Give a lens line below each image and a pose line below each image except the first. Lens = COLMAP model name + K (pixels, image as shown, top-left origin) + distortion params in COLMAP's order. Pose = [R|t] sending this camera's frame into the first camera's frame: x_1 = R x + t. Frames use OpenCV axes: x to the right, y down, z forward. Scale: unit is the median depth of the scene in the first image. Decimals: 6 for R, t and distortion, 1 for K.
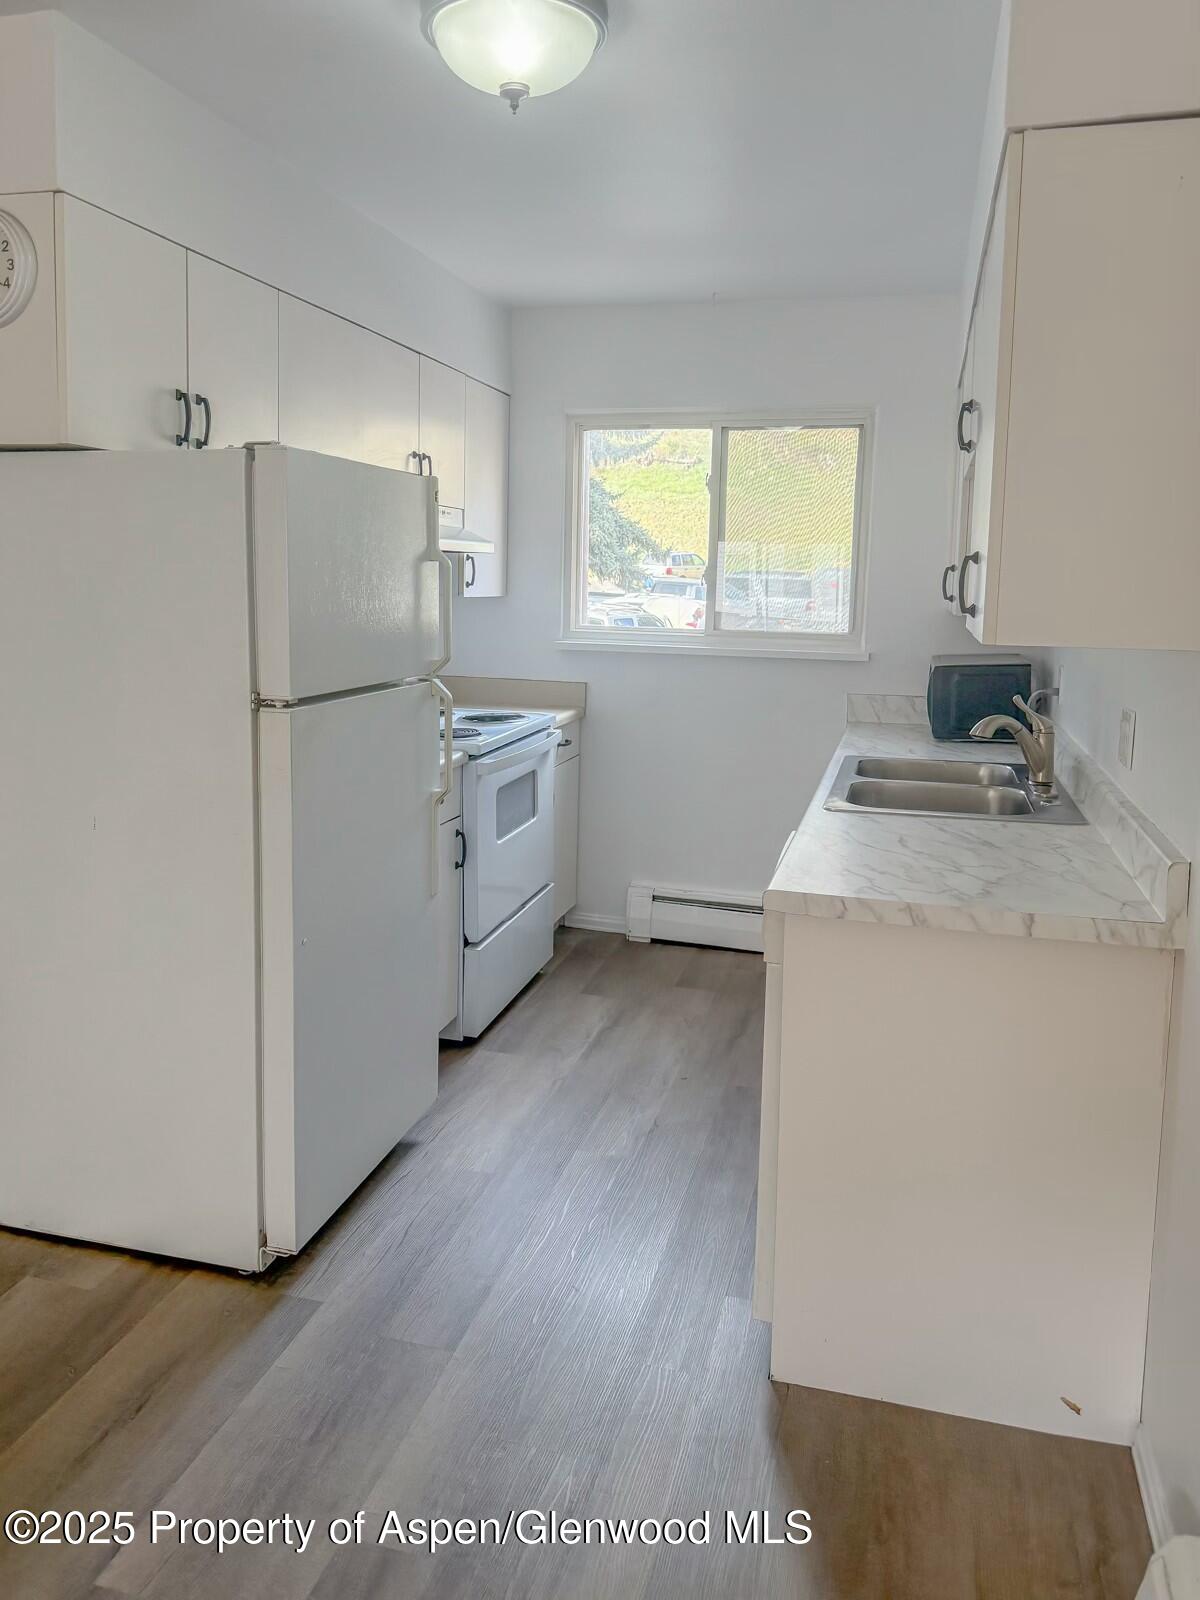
lens RADIAL K [[1148.9, 0, 600.0], [0, 1148.9, 800.0], [0, 0, 1]] dist [0.009889, -0.007277]
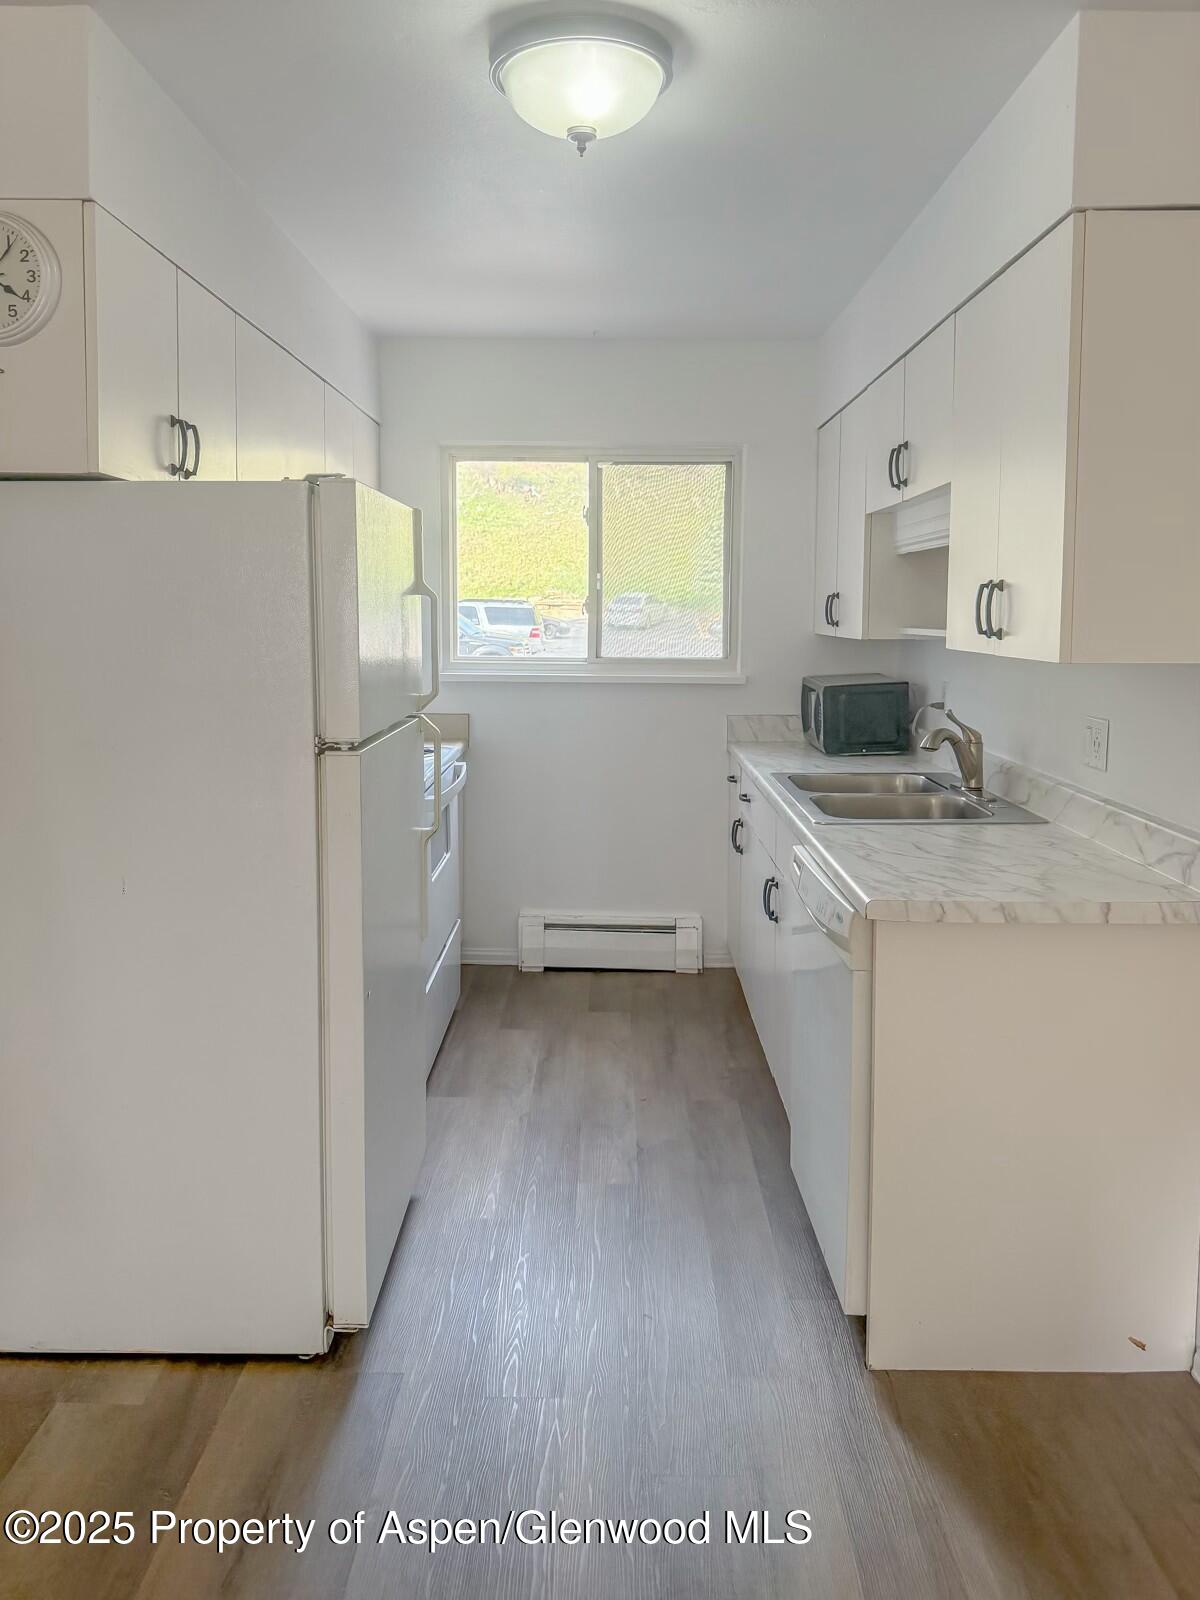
lens RADIAL K [[1151.4, 0, 600.0], [0, 1151.4, 800.0], [0, 0, 1]] dist [-0.000726, 0.002002]
pose [[0.969240, -0.056200, 0.239615, -0.221788], [0.062045, 0.997930, -0.016915, -0.007447], [-0.238168, 0.031262, 0.970721, 0.019166]]
